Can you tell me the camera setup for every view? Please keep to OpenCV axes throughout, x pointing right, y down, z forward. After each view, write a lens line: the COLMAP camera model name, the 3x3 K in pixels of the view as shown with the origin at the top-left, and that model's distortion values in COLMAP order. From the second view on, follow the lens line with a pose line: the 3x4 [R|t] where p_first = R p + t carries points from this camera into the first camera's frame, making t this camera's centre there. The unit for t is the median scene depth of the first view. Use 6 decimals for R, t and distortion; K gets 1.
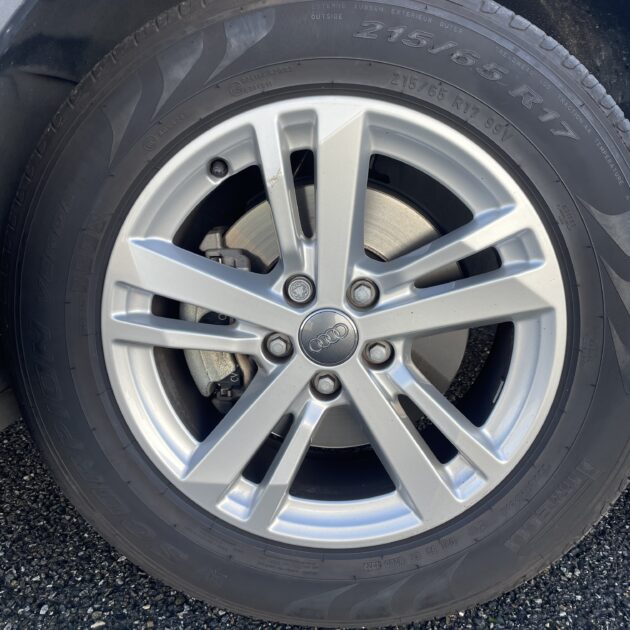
lens RADIAL K [[645.0, 0, 315.0], [0, 645.0, 315.0], [0, 0, 1]] dist [0.101634, -0.136077]
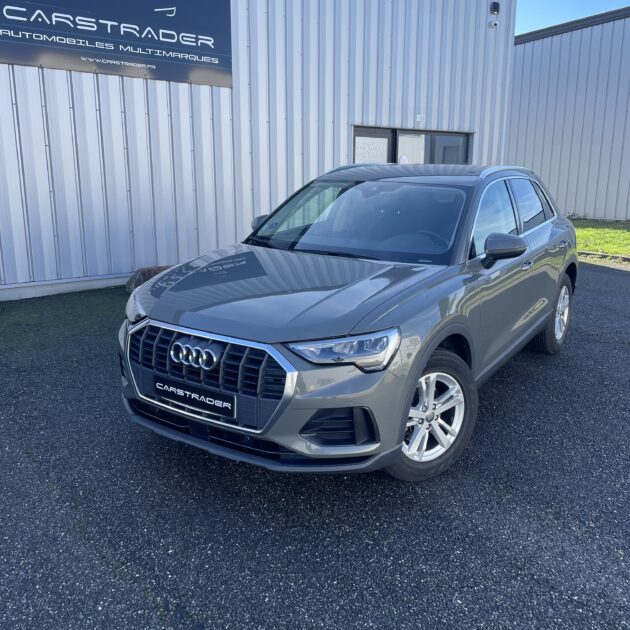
lens RADIAL K [[645.0, 0, 315.0], [0, 645.0, 315.0], [0, 0, 1]] dist [0.101634, -0.136077]
pose [[0.790433, -0.147370, 0.594557, -3.463688], [0.162796, 0.986261, 0.028031, -1.001414], [-0.590520, 0.074635, 0.803564, -2.498250]]
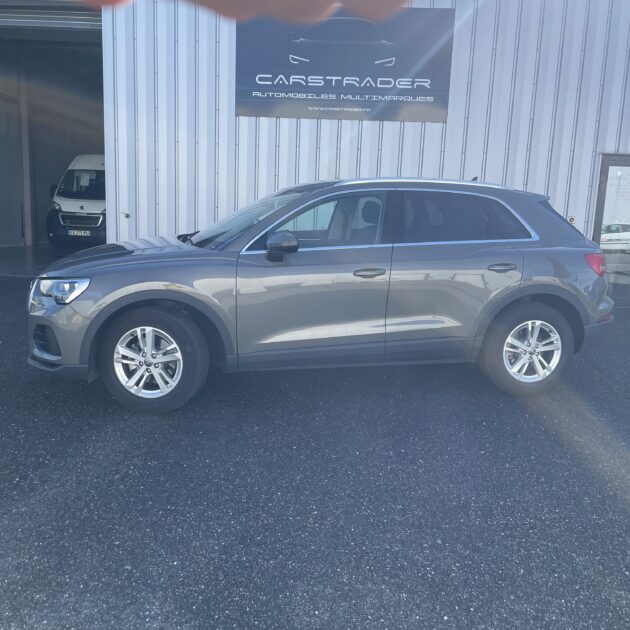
lens RADIAL K [[645.0, 0, 315.0], [0, 645.0, 315.0], [0, 0, 1]] dist [0.101634, -0.136077]
pose [[0.992804, 0.040649, -0.112642, 2.270274], [-0.050857, 0.994707, -0.089283, 0.057011], [0.108416, 0.094369, 0.989616, -4.994704]]
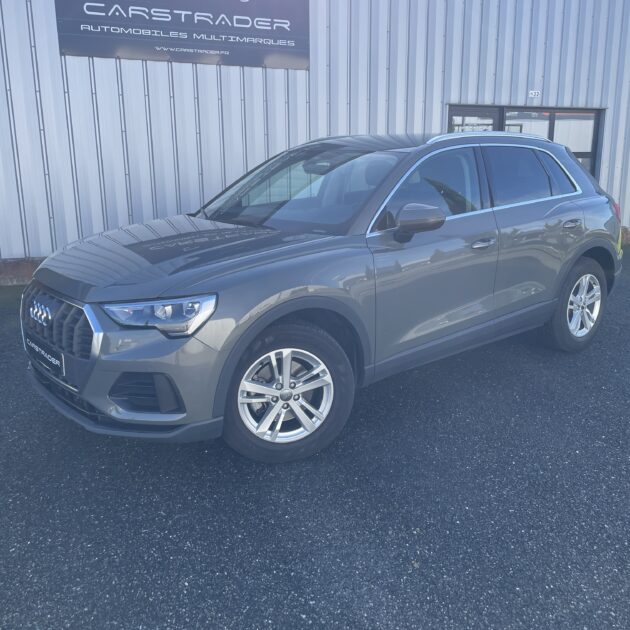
lens RADIAL K [[645.0, 0, 315.0], [0, 645.0, 315.0], [0, 0, 1]] dist [0.101634, -0.136077]
pose [[0.935311, -0.103016, 0.338499, -1.270035], [0.111345, 0.993768, -0.005225, -0.482164], [-0.335851, 0.042577, 0.940952, -3.388977]]
